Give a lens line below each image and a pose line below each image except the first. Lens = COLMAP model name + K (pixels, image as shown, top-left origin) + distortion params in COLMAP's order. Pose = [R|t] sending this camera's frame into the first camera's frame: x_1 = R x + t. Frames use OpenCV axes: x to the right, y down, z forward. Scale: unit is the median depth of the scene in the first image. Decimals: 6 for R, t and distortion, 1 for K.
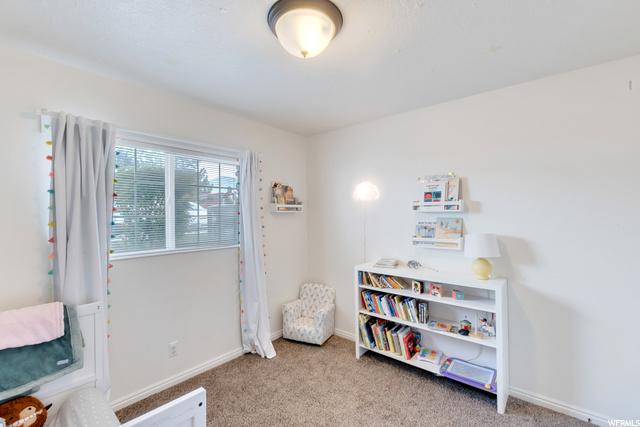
lens RADIAL K [[277.3, 0, 318.8], [0, 277.3, 214.9], [0, 0, 1]] dist [-0.001010, 0.000089]
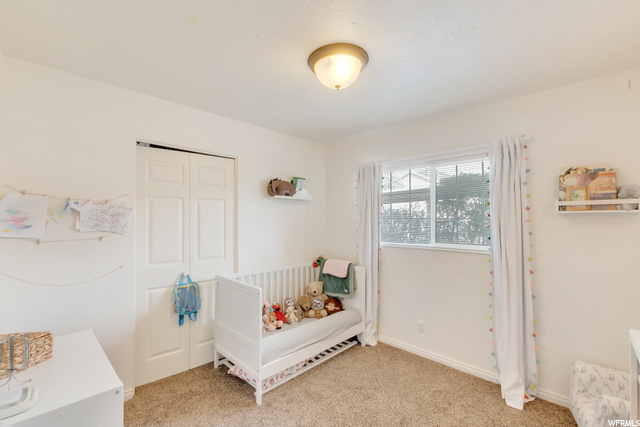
lens RADIAL K [[277.3, 0, 318.8], [0, 277.3, 214.9], [0, 0, 1]] dist [-0.001010, 0.000089]
pose [[-0.066728, -0.006109, -0.997753, 0.649065], [0.001057, 0.999980, -0.006193, -0.003016], [0.997771, -0.001467, -0.066720, 0.556961]]
